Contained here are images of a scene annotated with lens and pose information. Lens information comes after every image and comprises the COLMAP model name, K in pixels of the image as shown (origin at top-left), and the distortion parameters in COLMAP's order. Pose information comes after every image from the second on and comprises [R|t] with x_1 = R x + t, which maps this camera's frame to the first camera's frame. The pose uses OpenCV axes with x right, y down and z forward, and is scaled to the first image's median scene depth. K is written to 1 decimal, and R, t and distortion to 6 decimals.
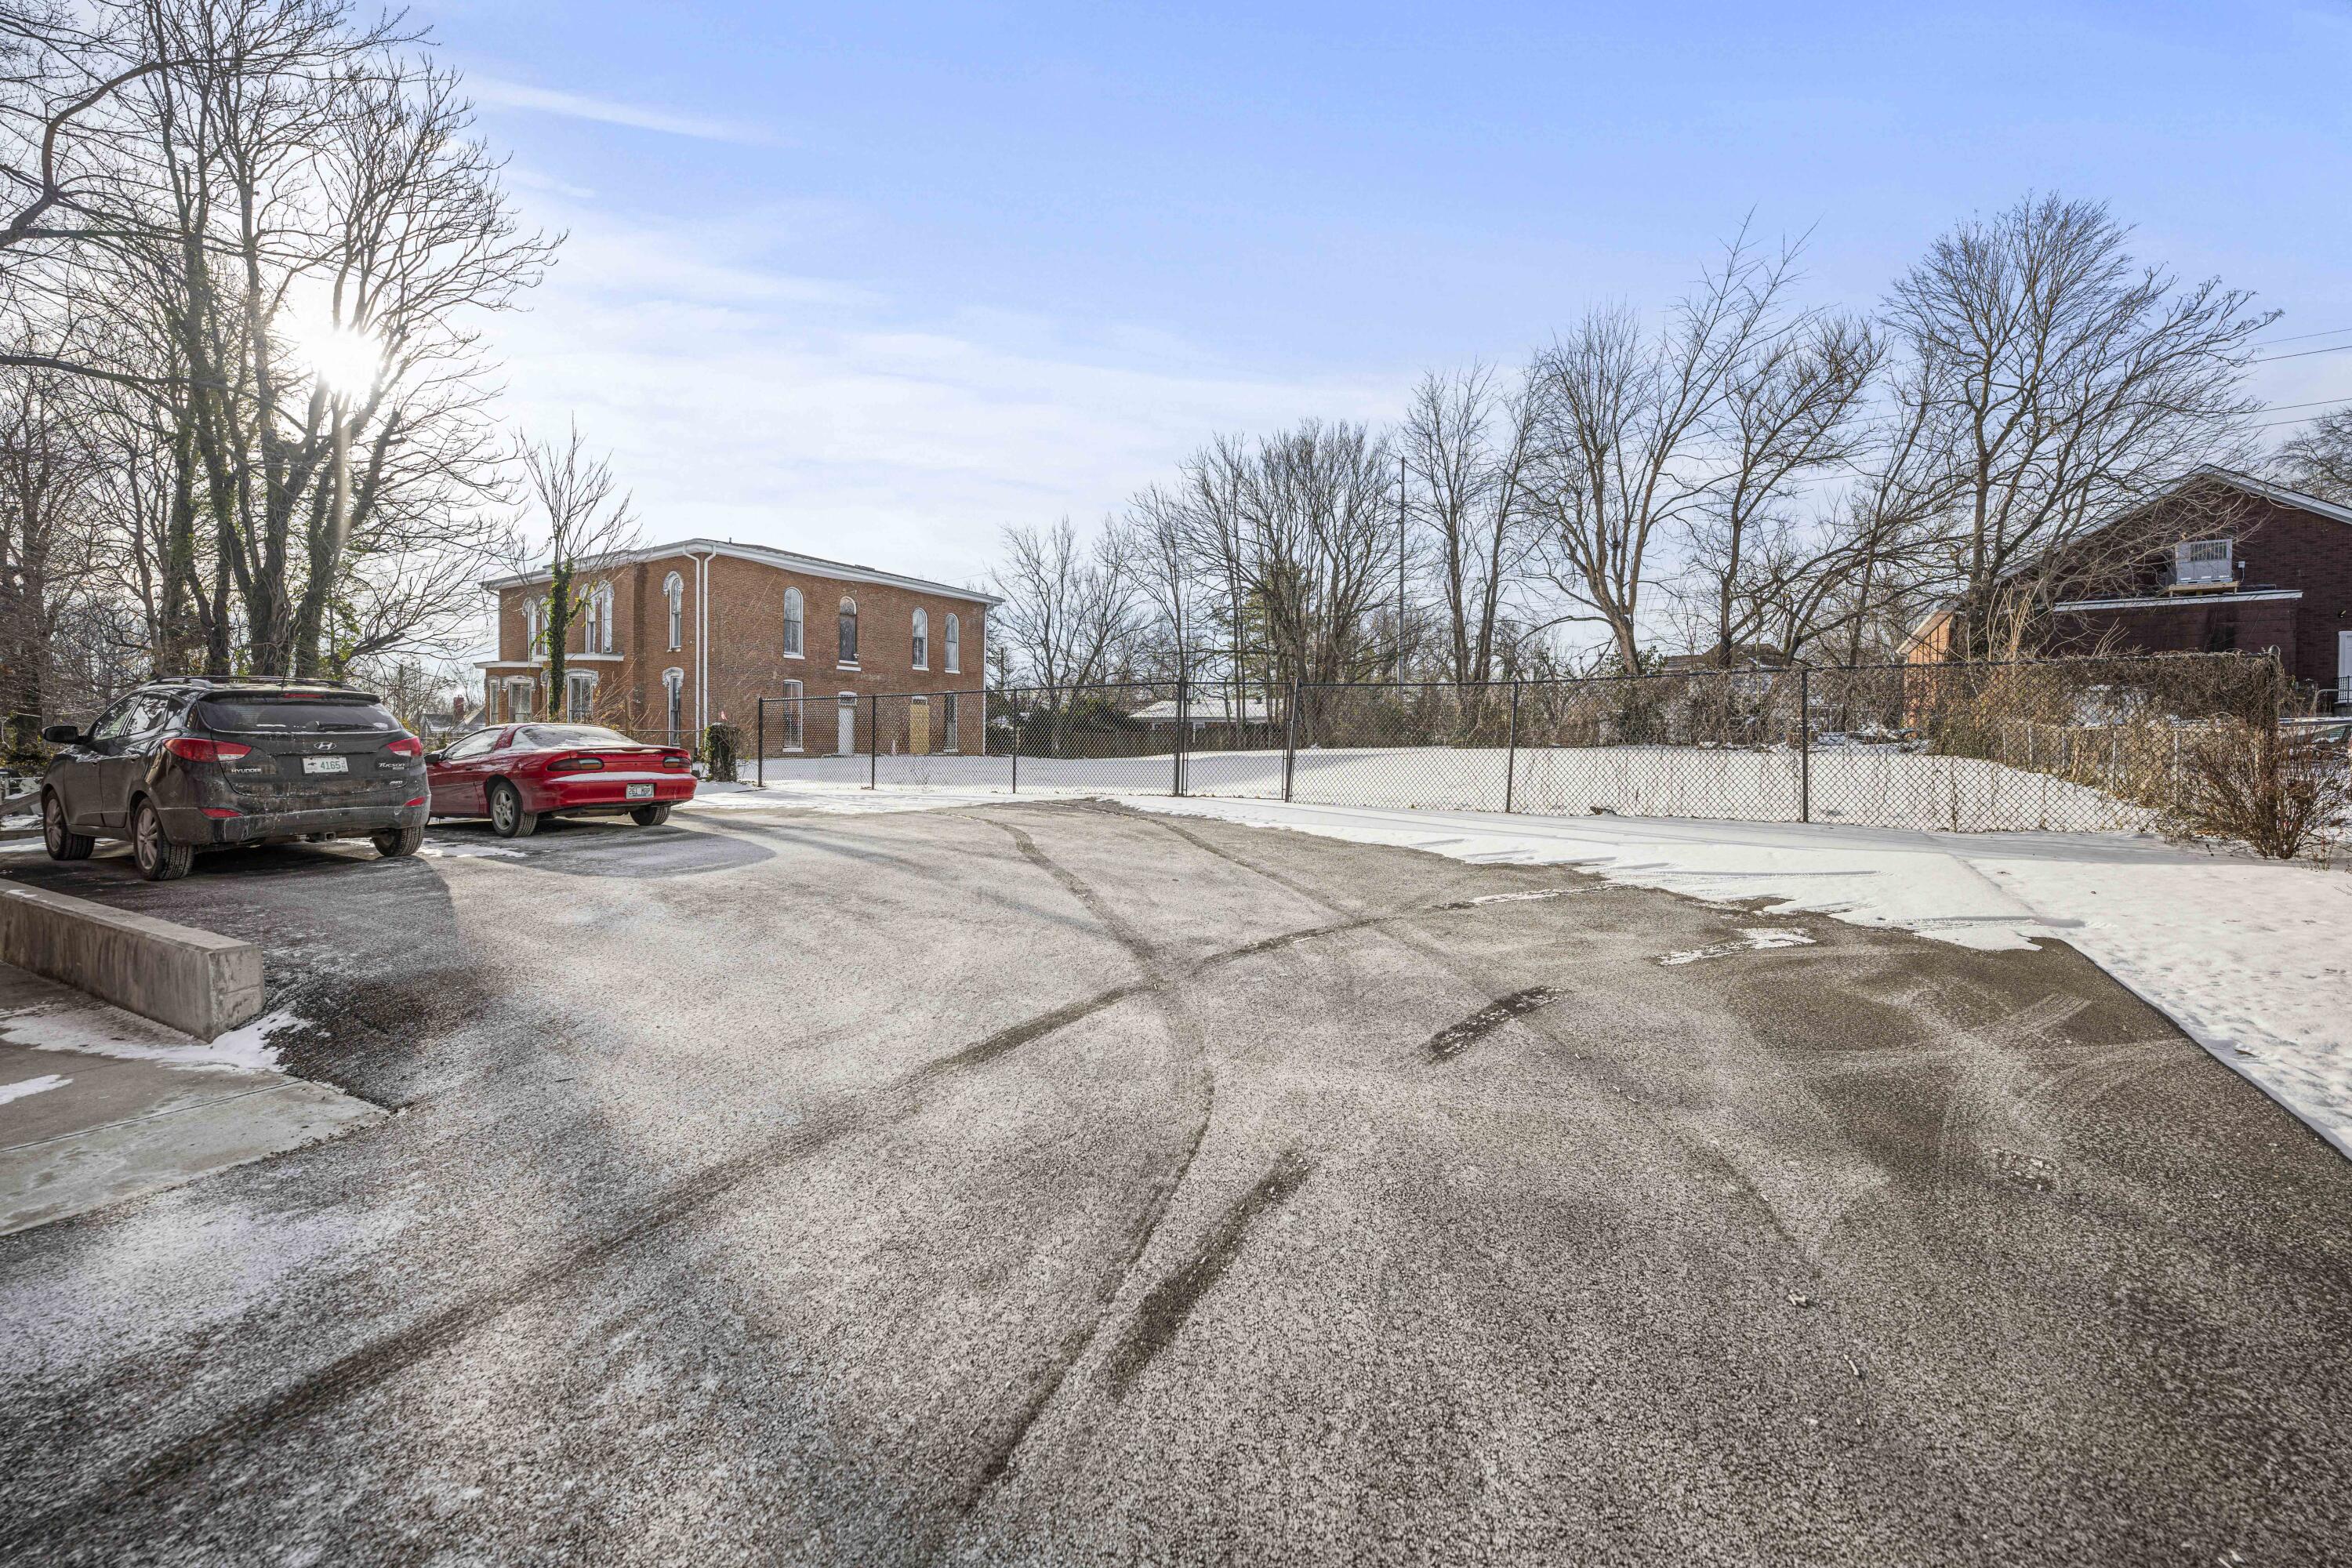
lens RADIAL K [[942.9, 0, 1168.4], [0, 942.9, 767.8], [0, 0, 1]] dist [-0.000471, -0.000007]
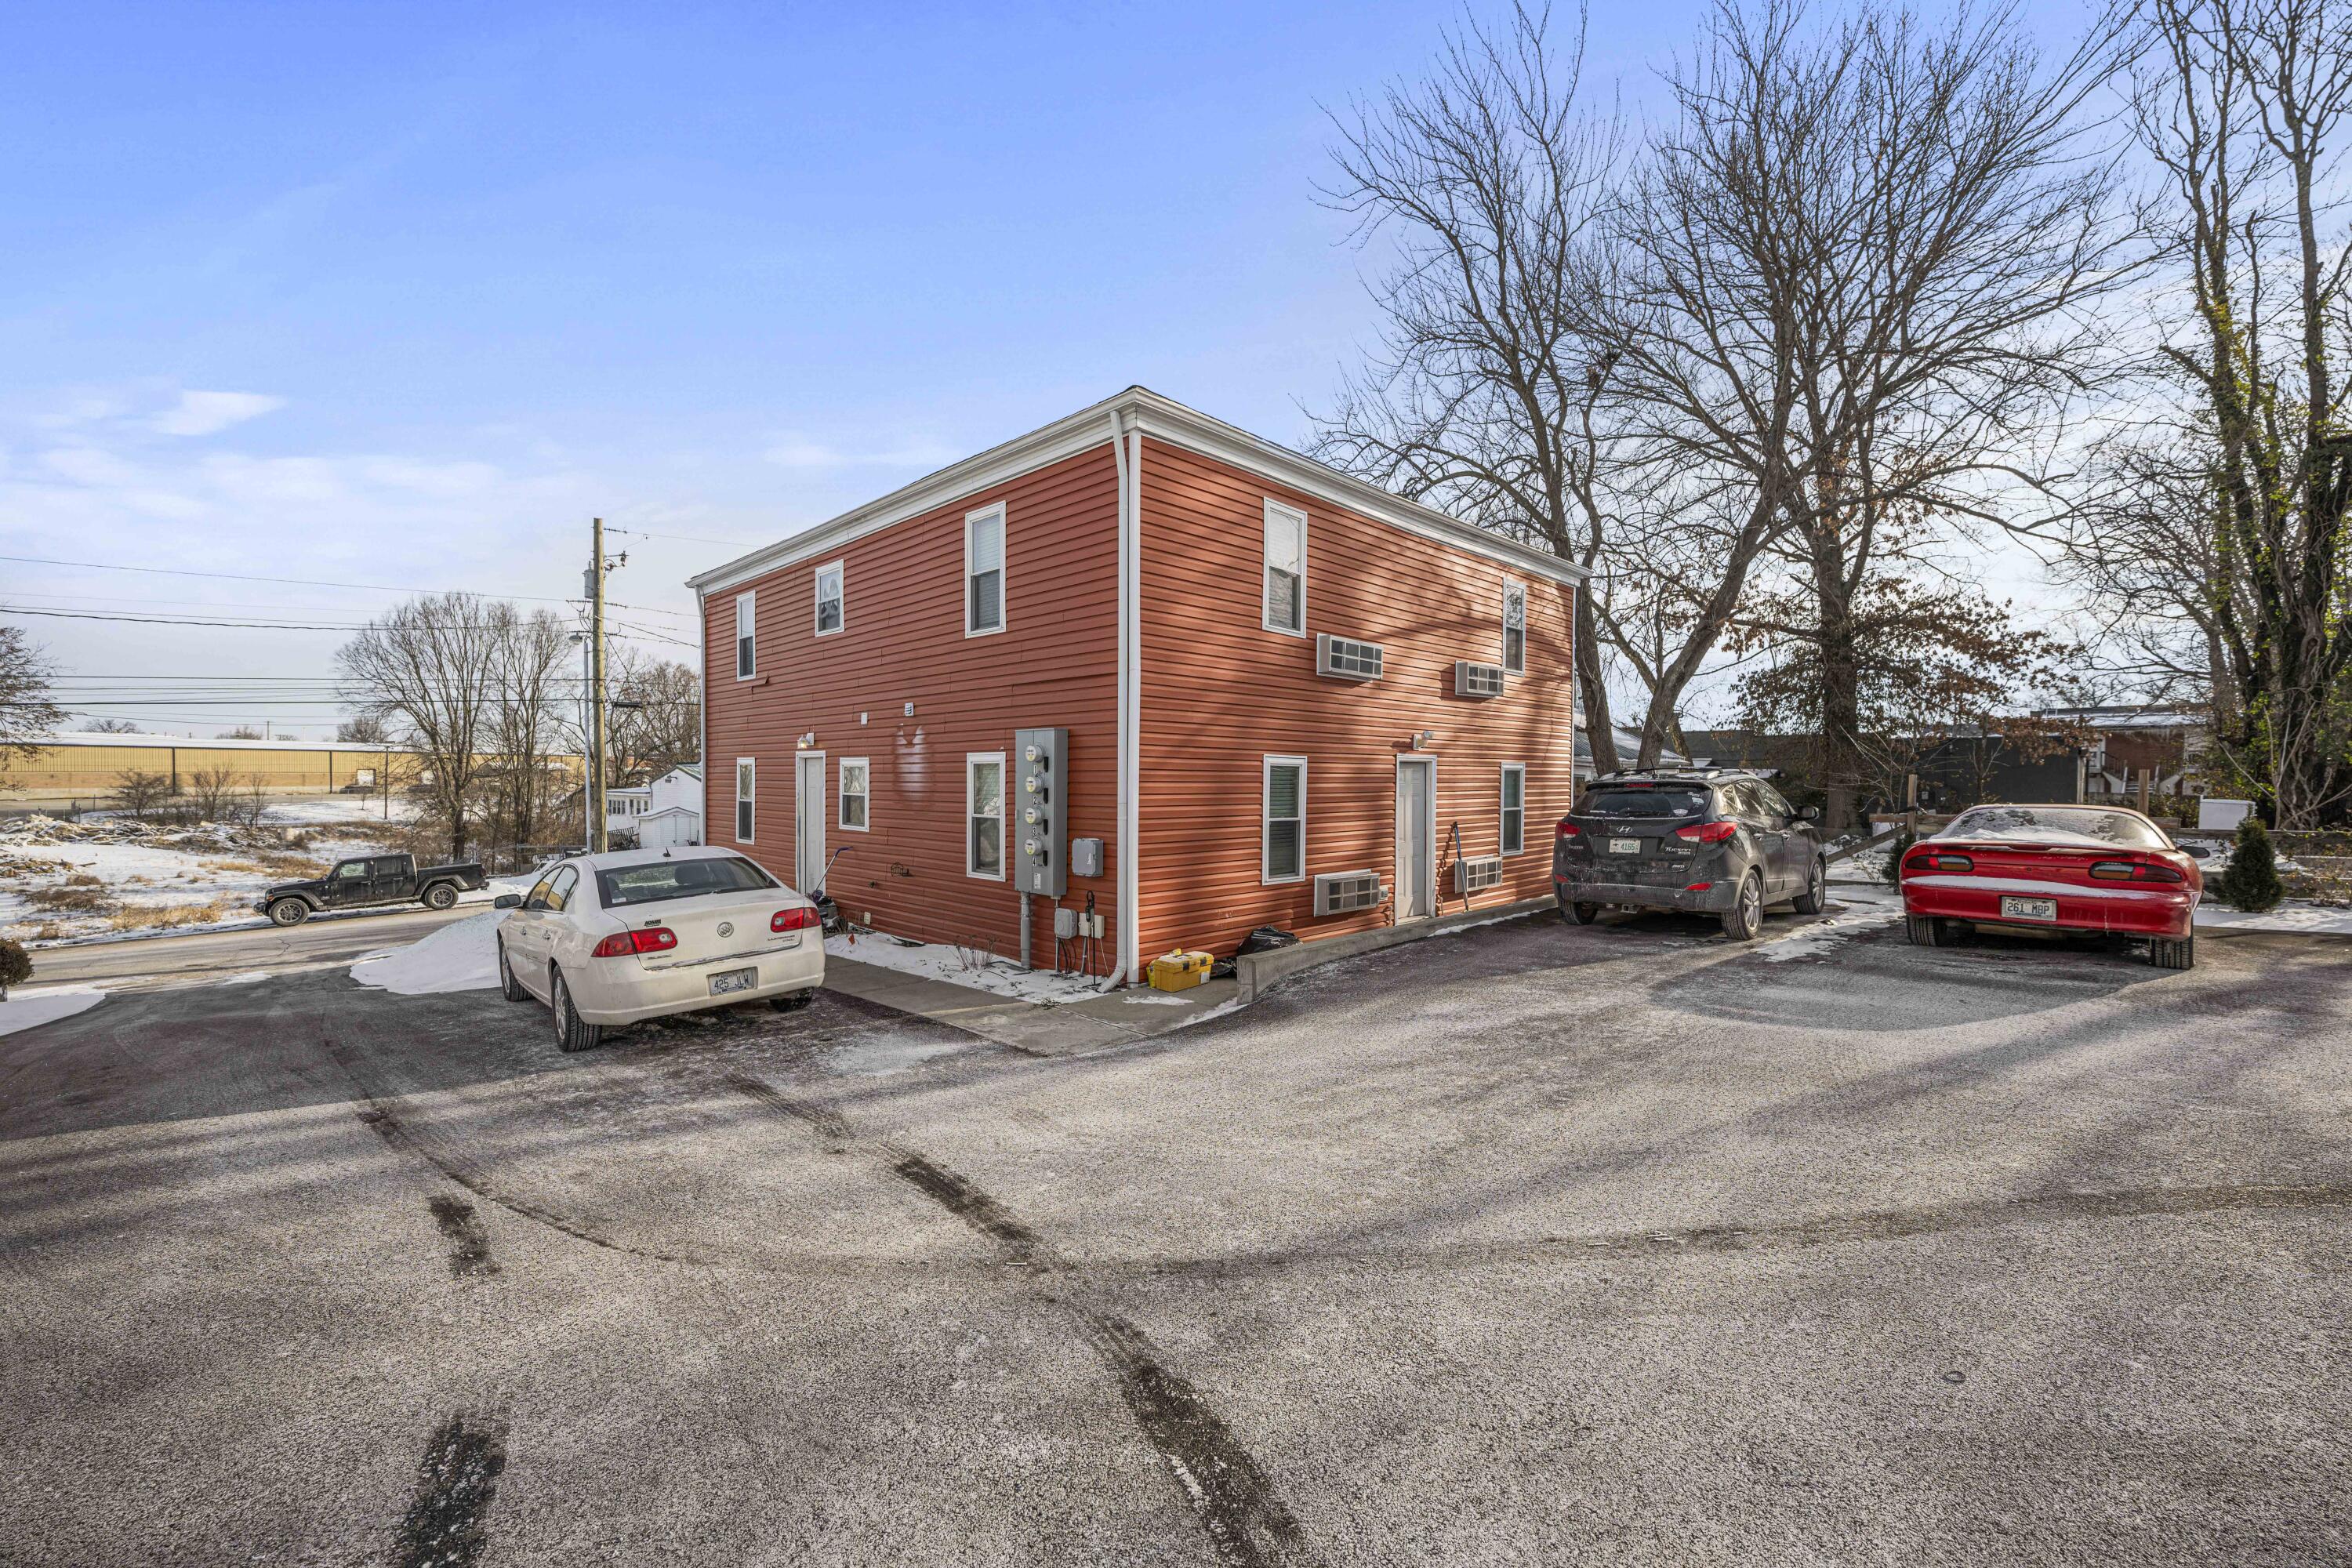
lens RADIAL K [[942.9, 0, 1172.5], [0, 942.9, 782.6], [0, 0, 1]] dist [-0.000471, -0.000007]
pose [[-0.288468, -0.002626, -0.957486, 0.950182], [-0.026661, 0.999631, 0.005291, -0.184749], [0.957118, 0.027054, -0.288431, 2.054808]]
